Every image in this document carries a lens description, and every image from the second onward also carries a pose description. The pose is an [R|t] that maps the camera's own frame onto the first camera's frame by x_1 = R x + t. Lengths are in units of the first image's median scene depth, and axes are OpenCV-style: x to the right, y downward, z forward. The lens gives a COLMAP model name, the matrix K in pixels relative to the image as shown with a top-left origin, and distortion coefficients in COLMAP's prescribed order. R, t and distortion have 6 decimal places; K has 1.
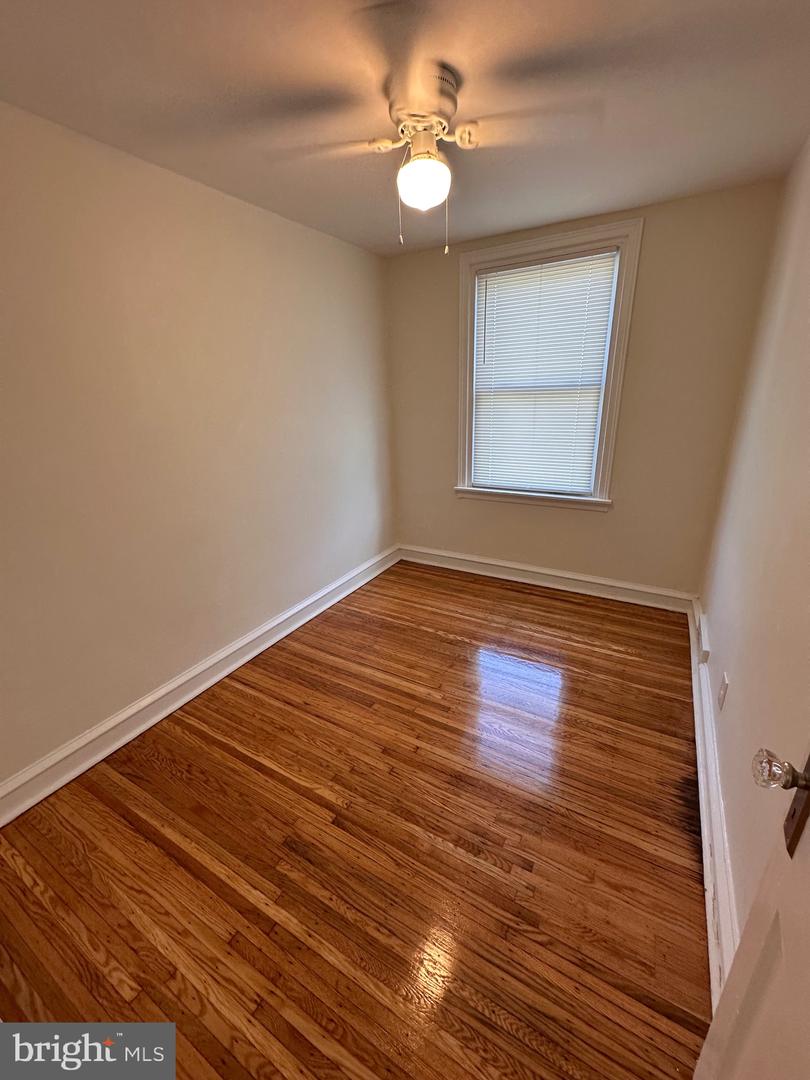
lens RADIAL K [[431.0, 0, 405.1], [0, 431.0, 539.5], [0, 0, 1]] dist [-0.004173, 0.000442]
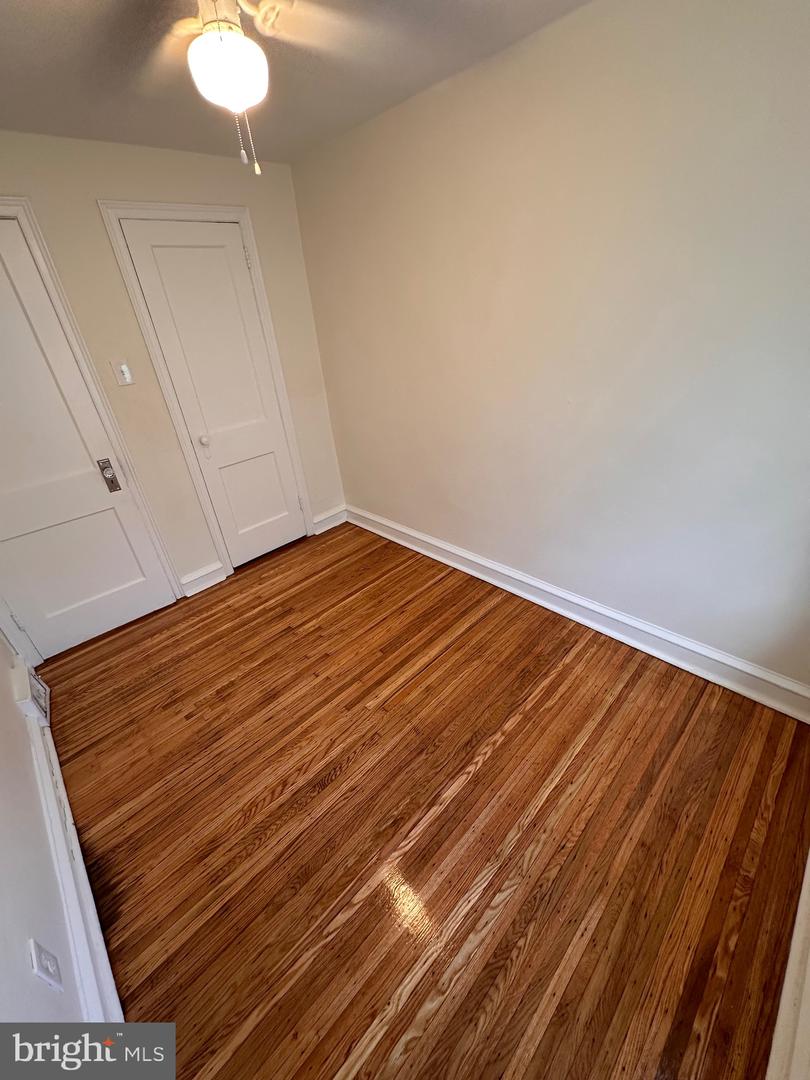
lens RADIAL K [[431.0, 0, 405.1], [0, 431.0, 539.5], [0, 0, 1]] dist [-0.004173, 0.000442]
pose [[-0.266715, 0.516690, -0.813569, 0.628860], [-0.225499, 0.787261, 0.573908, -0.455443], [0.937024, 0.336529, -0.093462, 1.060612]]
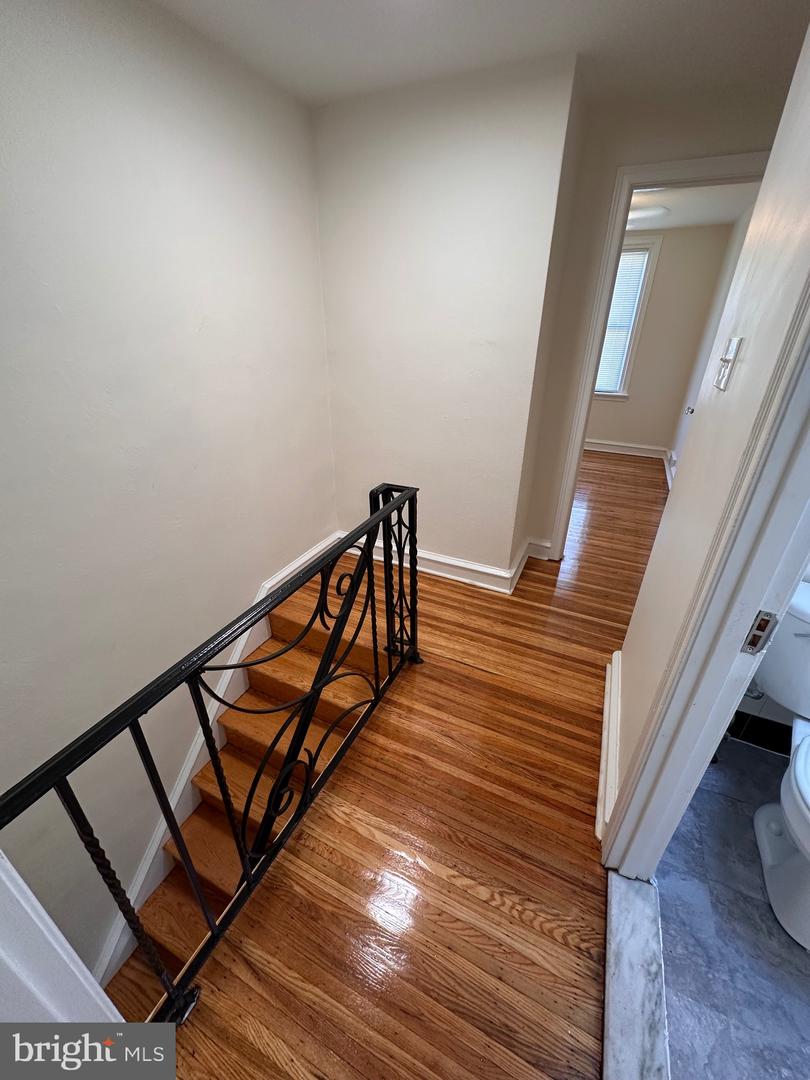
lens RADIAL K [[431.0, 0, 405.1], [0, 431.0, 539.5], [0, 0, 1]] dist [-0.004173, 0.000442]
pose [[0.995803, 0.006902, 0.091267, -0.843965], [-0.018658, 0.991521, 0.128601, 0.400801], [-0.089605, -0.129764, 0.987488, -1.066529]]
